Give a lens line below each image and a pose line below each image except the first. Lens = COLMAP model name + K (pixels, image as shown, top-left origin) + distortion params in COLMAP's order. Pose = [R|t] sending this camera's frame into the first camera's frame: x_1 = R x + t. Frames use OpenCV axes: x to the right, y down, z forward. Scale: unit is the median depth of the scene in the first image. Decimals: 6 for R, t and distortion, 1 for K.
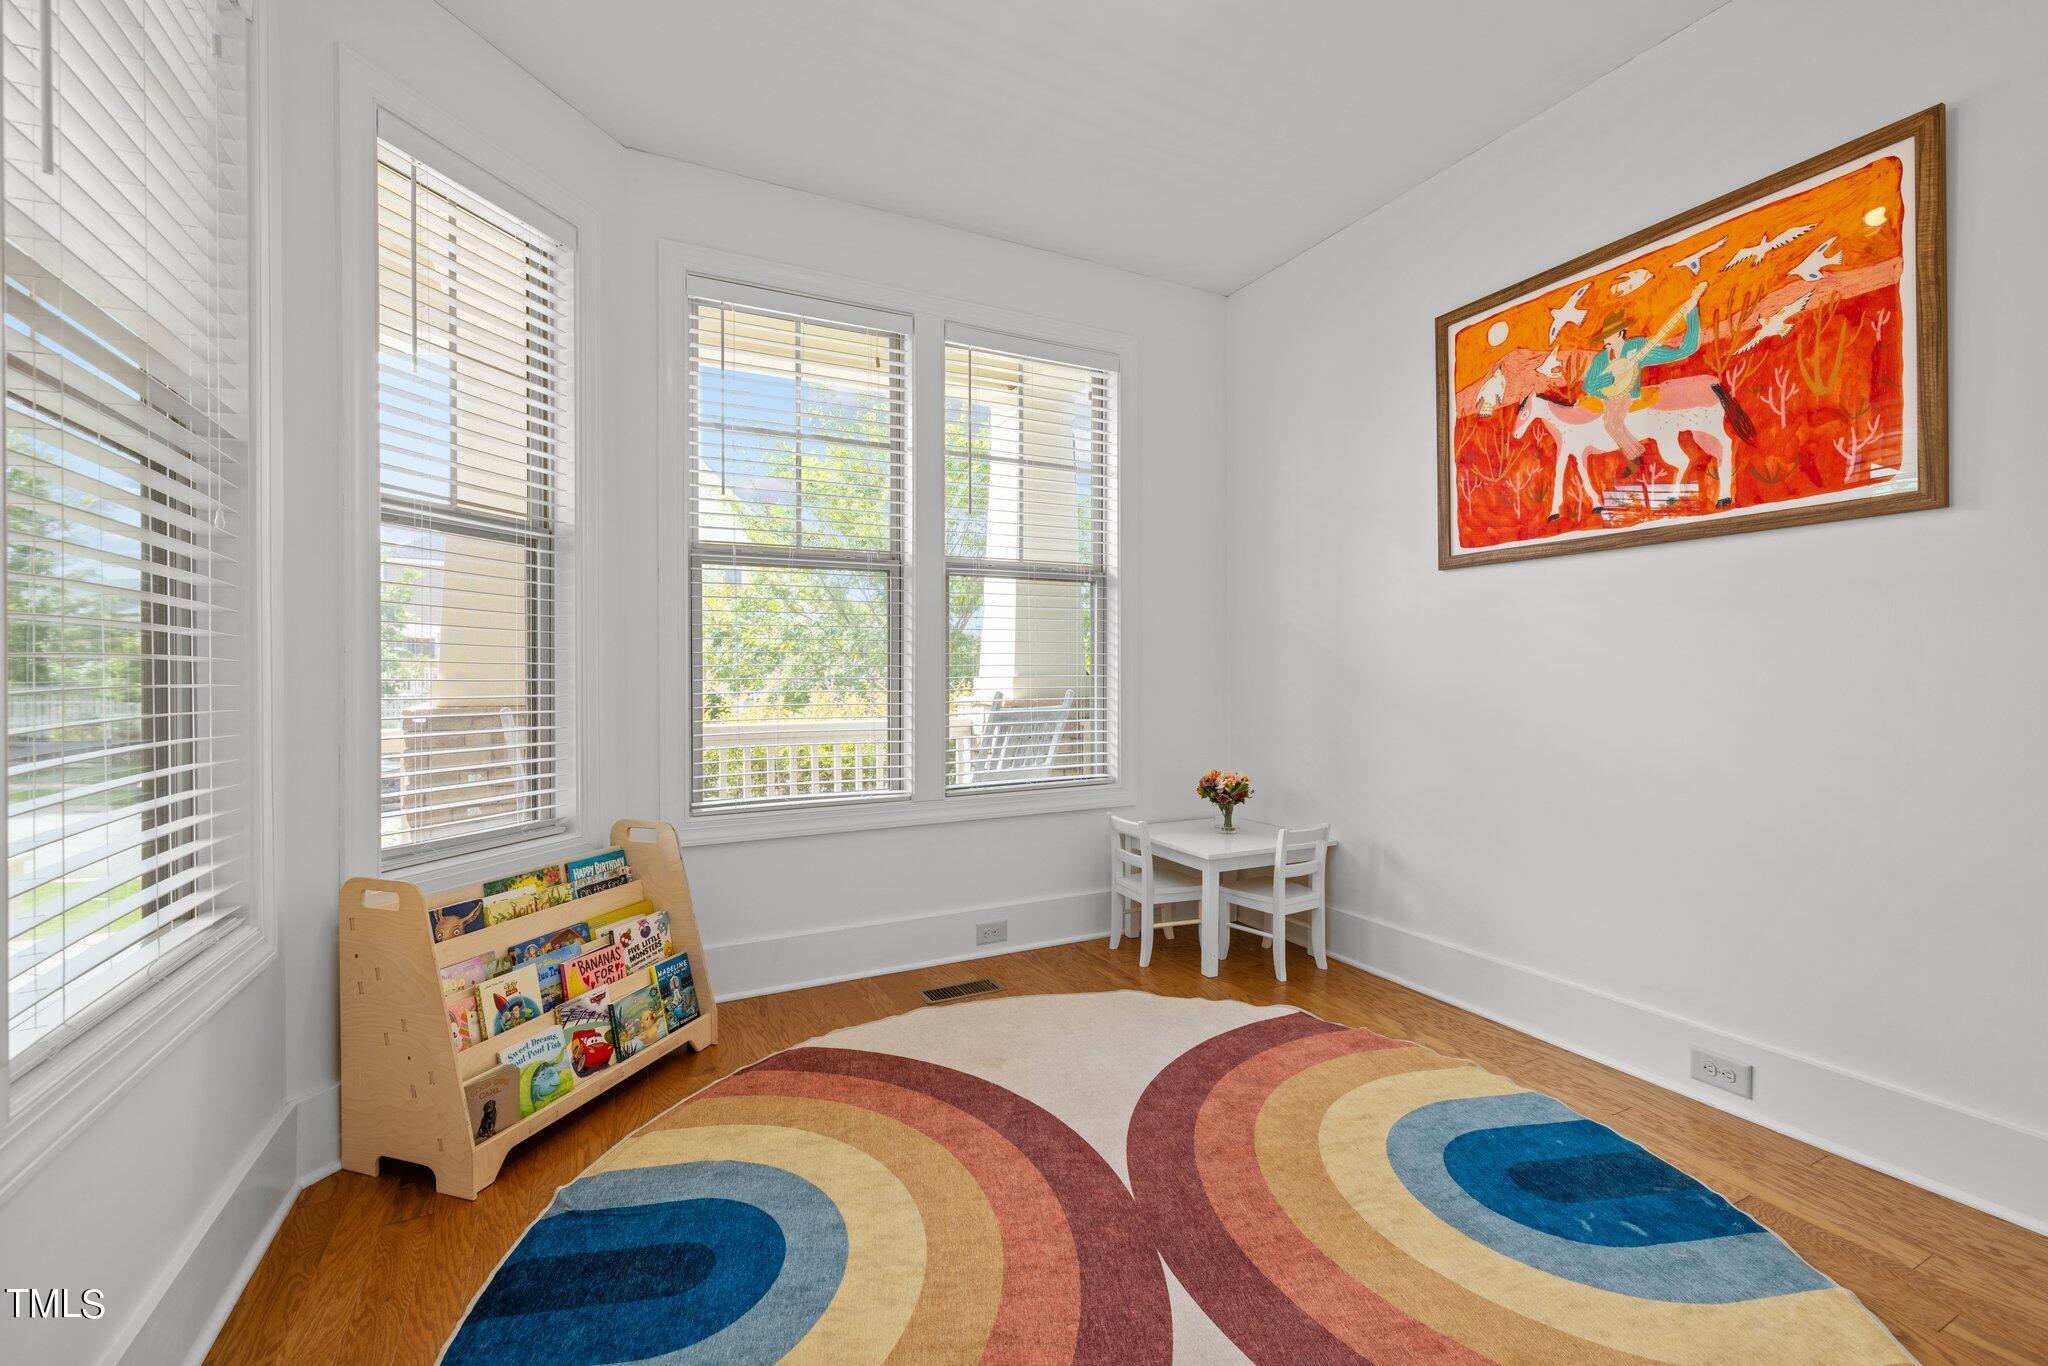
lens RADIAL K [[865.2, 0, 1005.7], [0, 865.2, 675.8], [0, 0, 1]] dist [-0.000332, 0.001418]
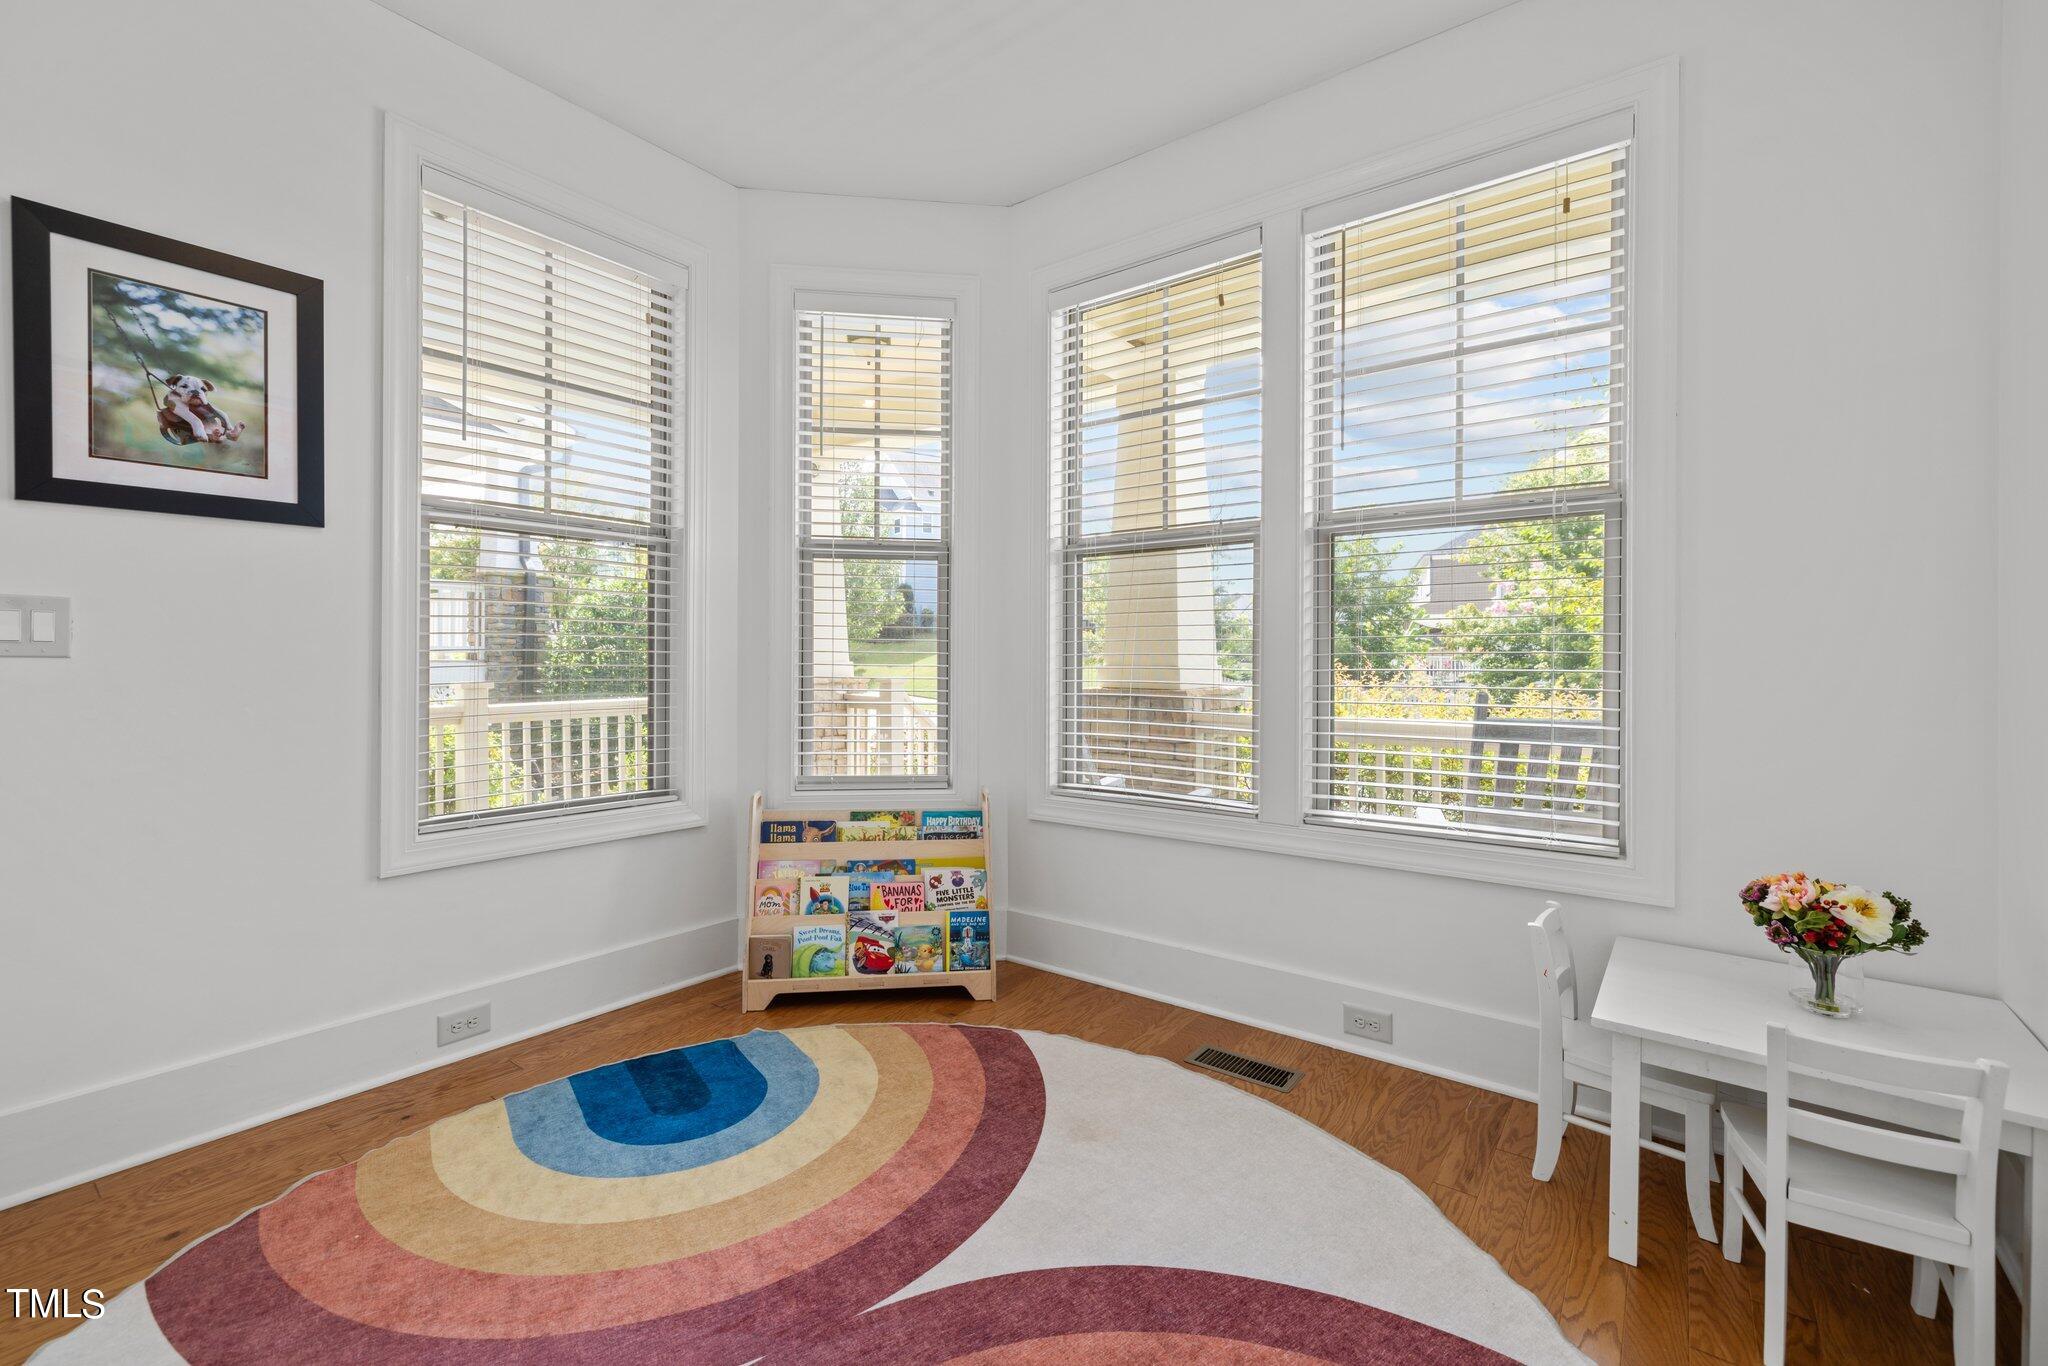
lens RADIAL K [[865.2, 0, 1014.3], [0, 865.2, 675.2], [0, 0, 1]] dist [-0.000332, 0.001418]
pose [[0.435126, 0.021724, -0.900107, 0.677603], [-0.012790, 0.999757, 0.017947, -0.005225], [0.900279, 0.003703, 0.435298, 0.570666]]
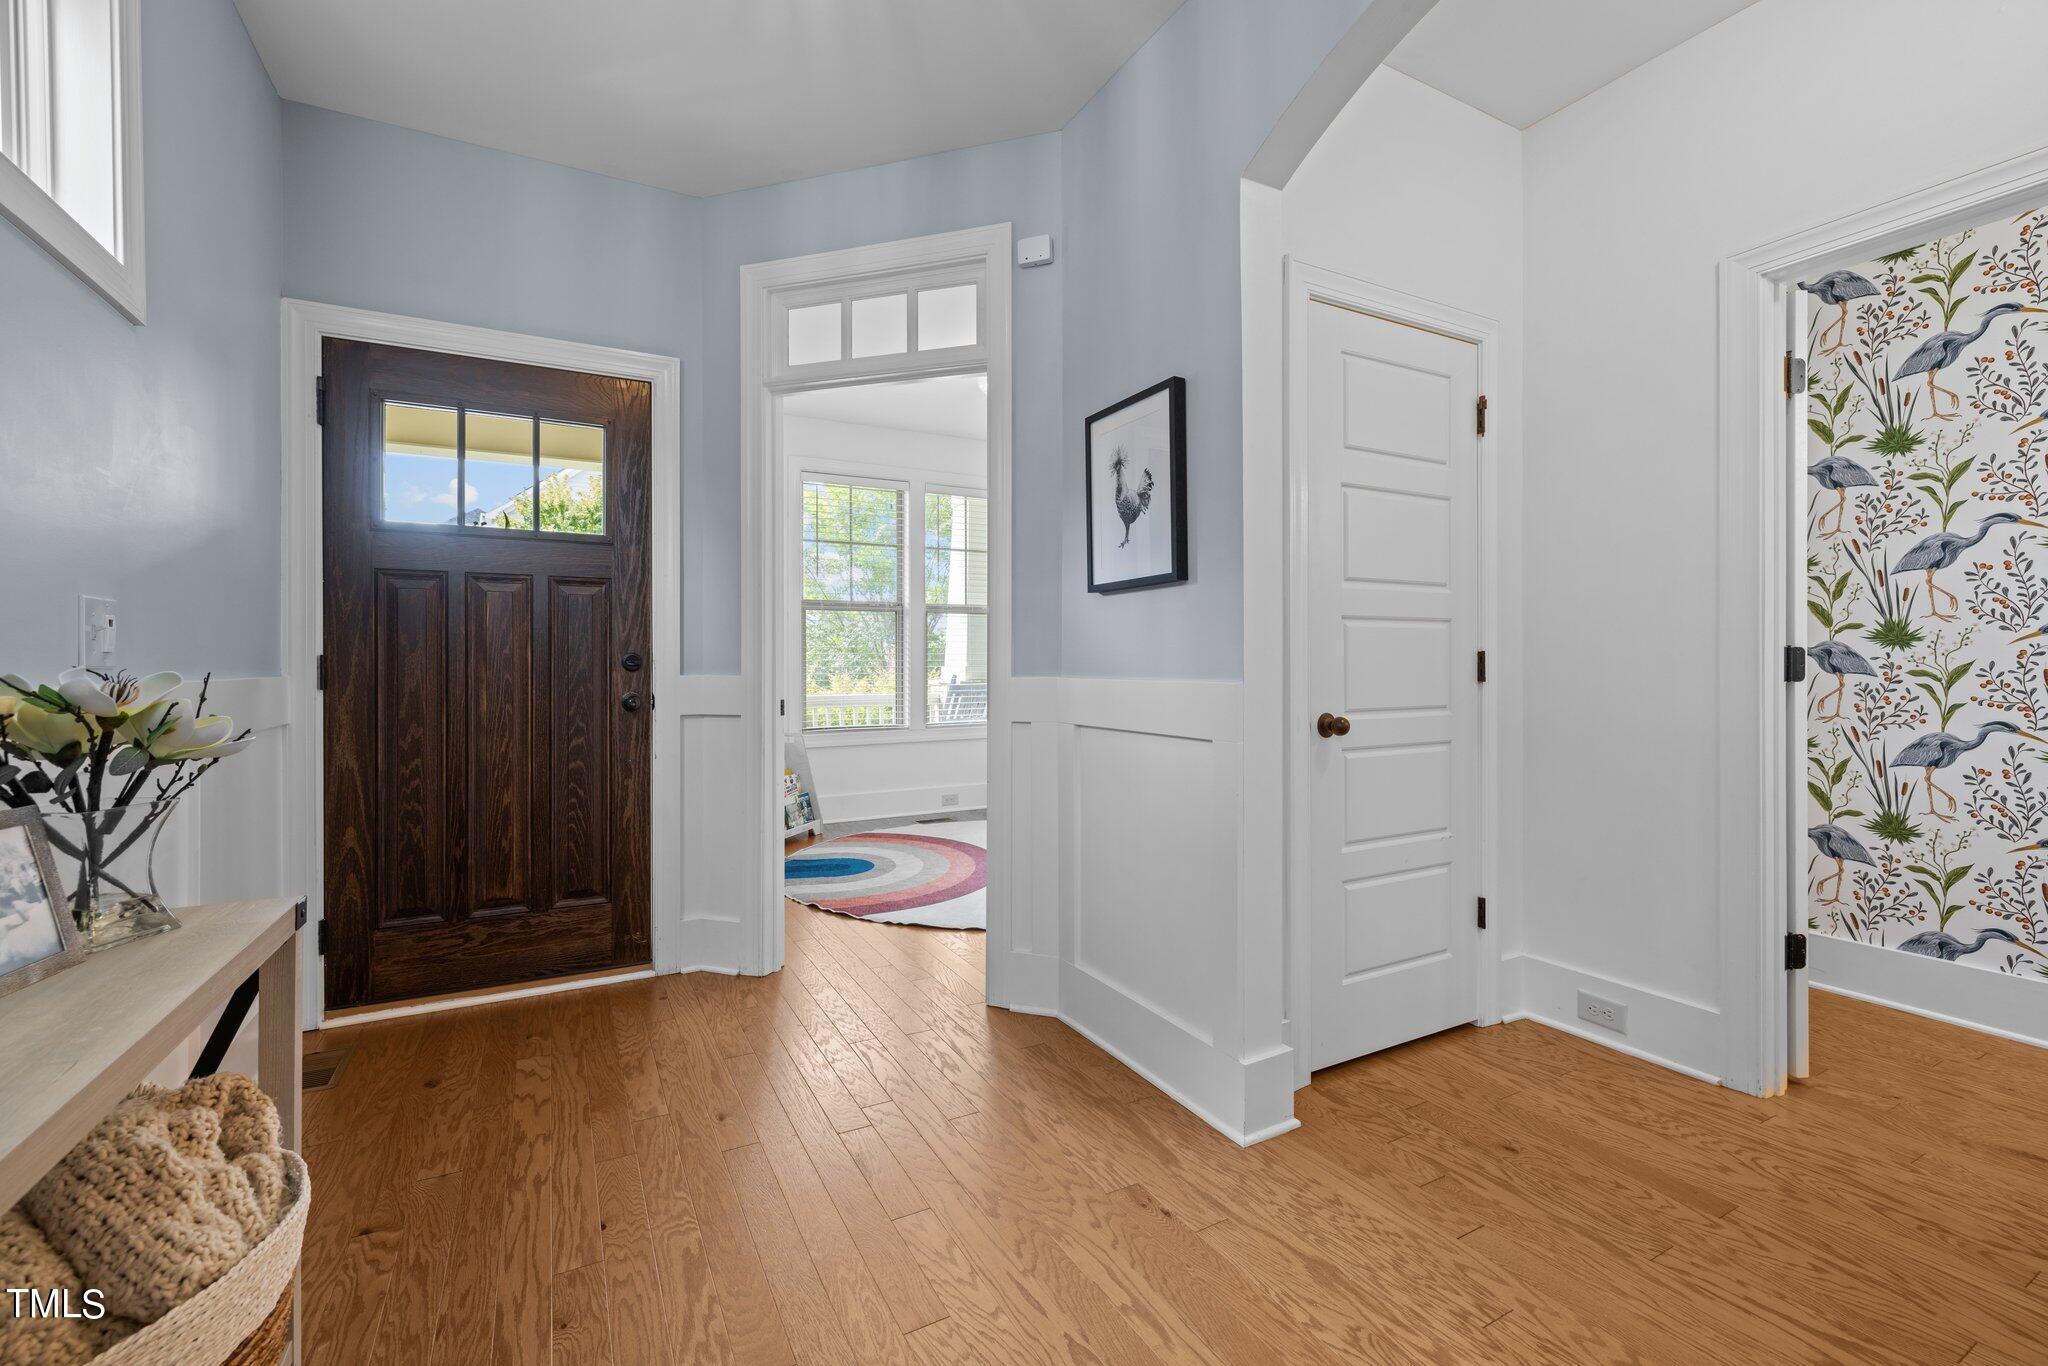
lens RADIAL K [[865.2, 0, 1013.2], [0, 865.2, 664.7], [0, 0, 1]] dist [-0.000332, 0.001418]
pose [[0.999067, 0.001879, 0.043141, 0.058087], [-0.001868, 0.999998, -0.000297, -0.004505], [-0.043141, 0.000217, 0.999069, -1.279753]]
